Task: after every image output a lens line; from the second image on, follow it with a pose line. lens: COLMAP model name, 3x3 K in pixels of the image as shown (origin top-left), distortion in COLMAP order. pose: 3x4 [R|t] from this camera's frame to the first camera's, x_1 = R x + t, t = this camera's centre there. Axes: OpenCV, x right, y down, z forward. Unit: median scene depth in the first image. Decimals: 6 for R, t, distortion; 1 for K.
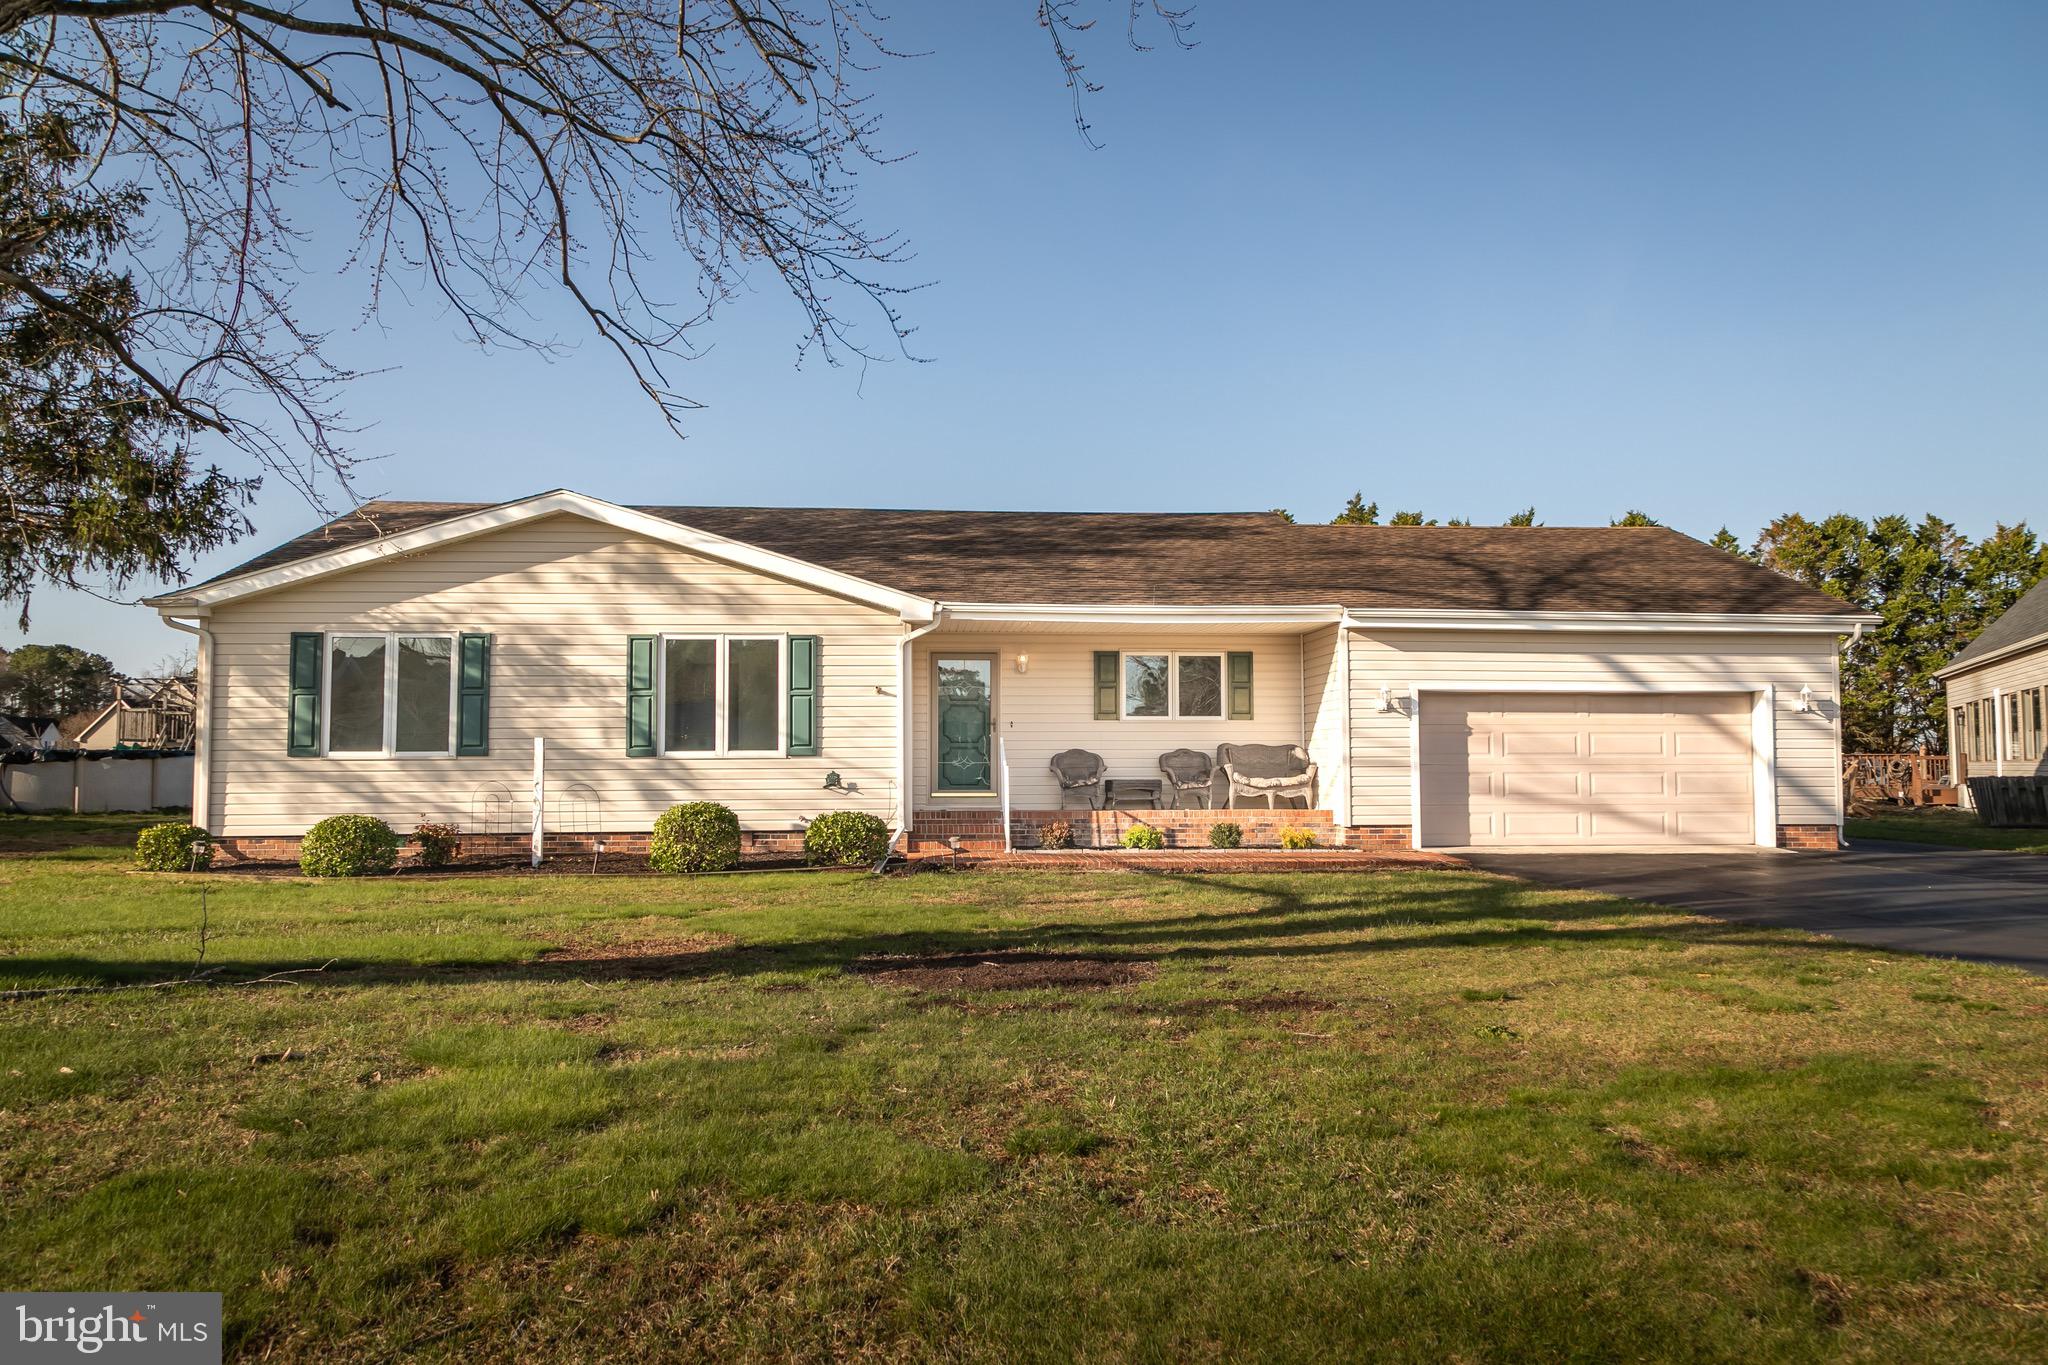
lens RADIAL K [[1371.8, 0, 1024.0], [0, 1371.8, 682.5], [0, 0, 1]] dist [0.001704, -0.000360]
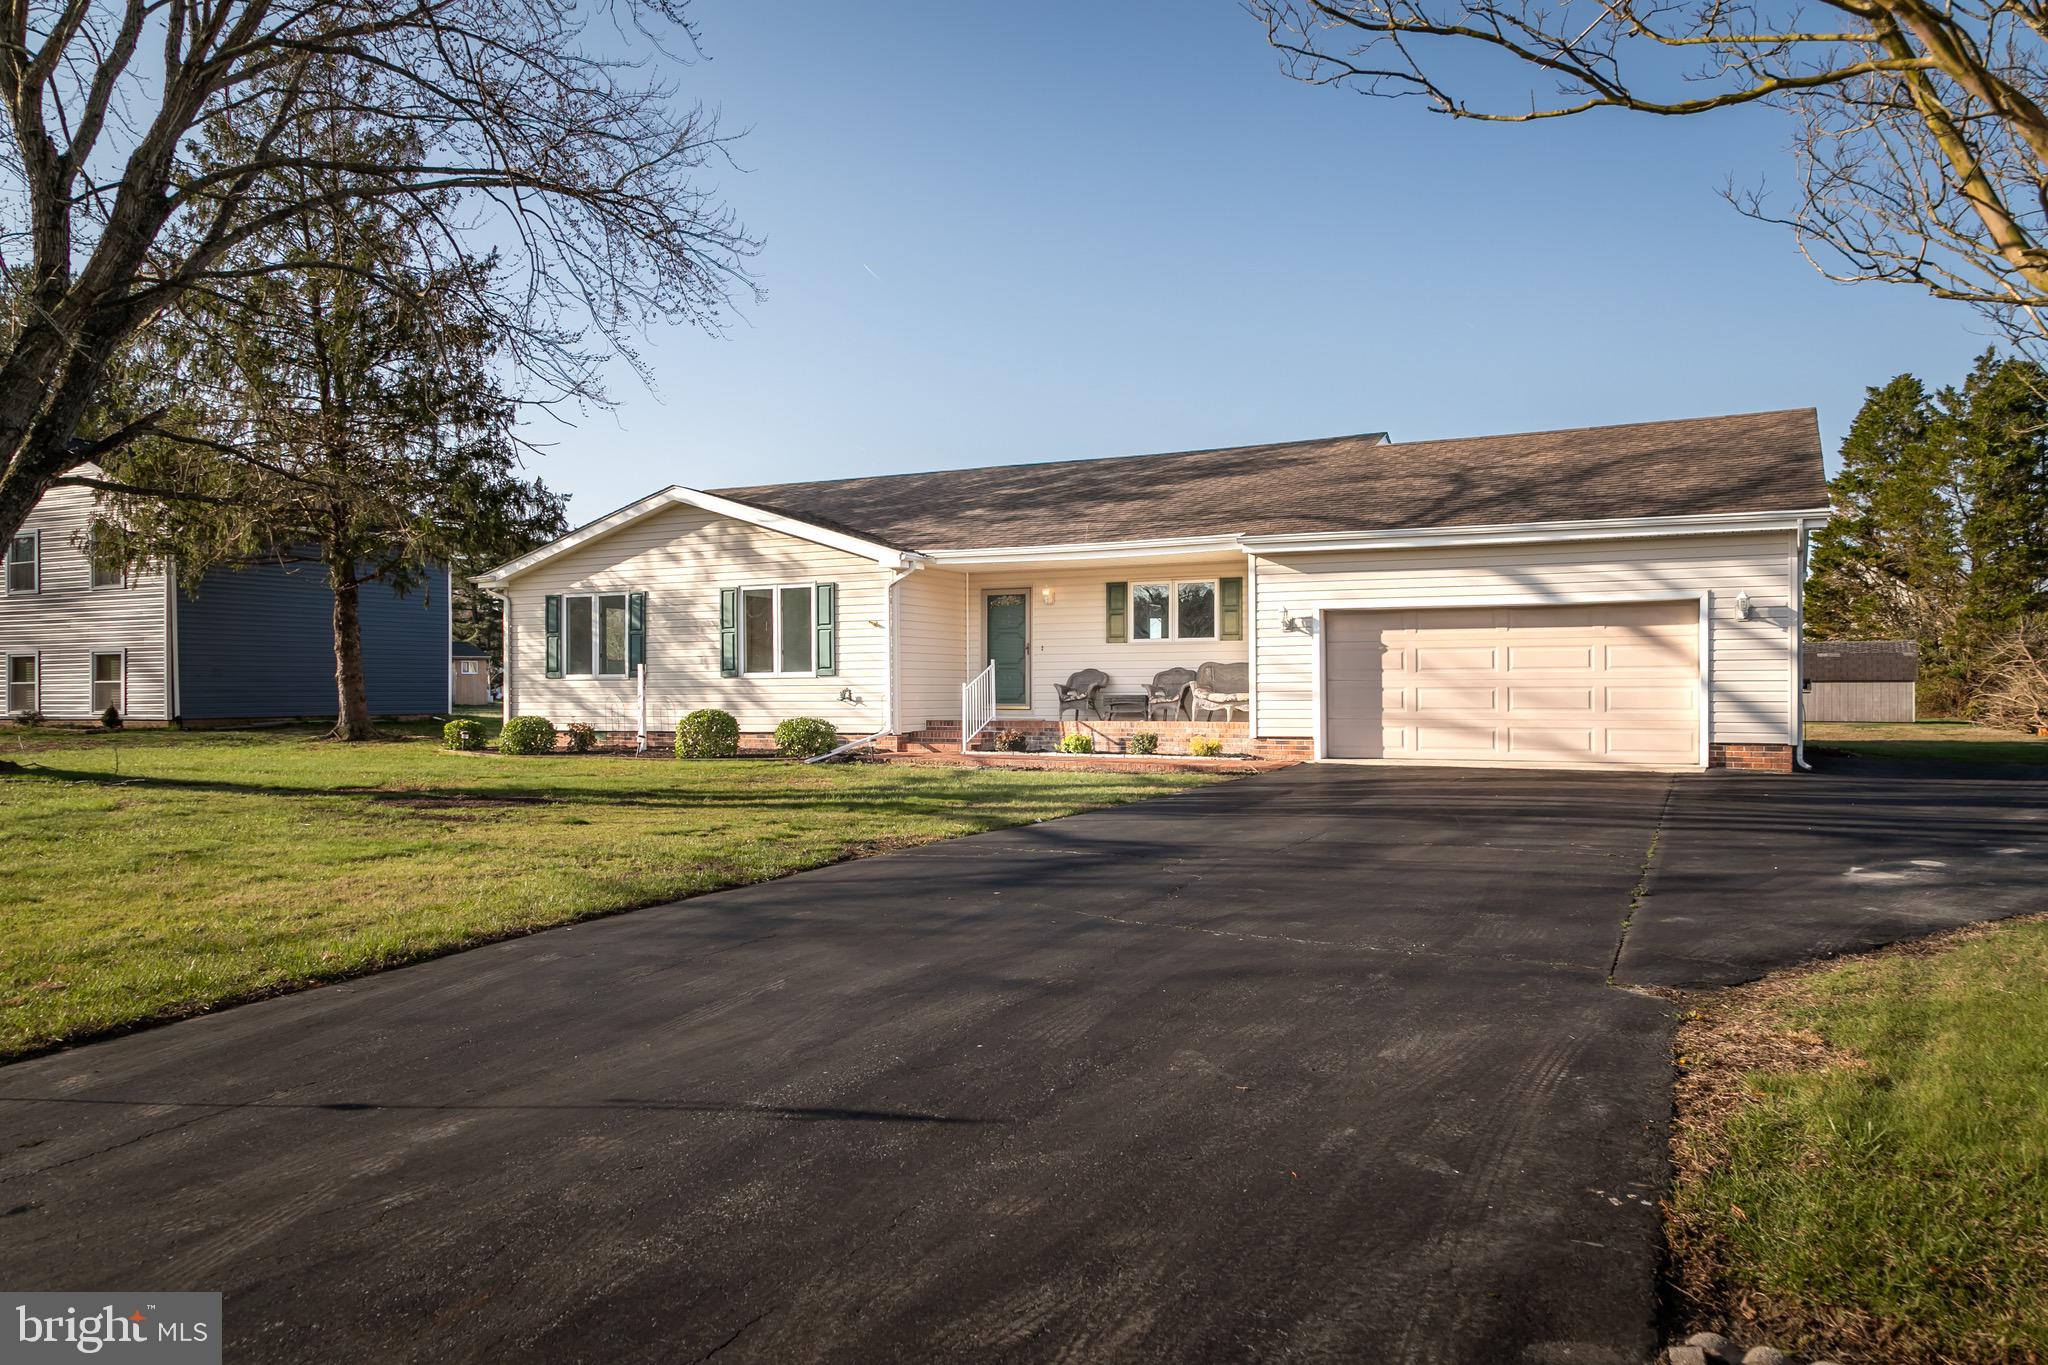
lens RADIAL K [[1424.7, 0, 1024.0], [0, 1424.7, 682.5], [0, 0, 1]] dist [-0.007953, 0.000191]
pose [[0.852251, -0.004334, -0.523114, 0.665713], [0.033341, 0.998383, 0.046047, 0.003330], [0.522069, -0.056684, 0.851018, -0.052111]]
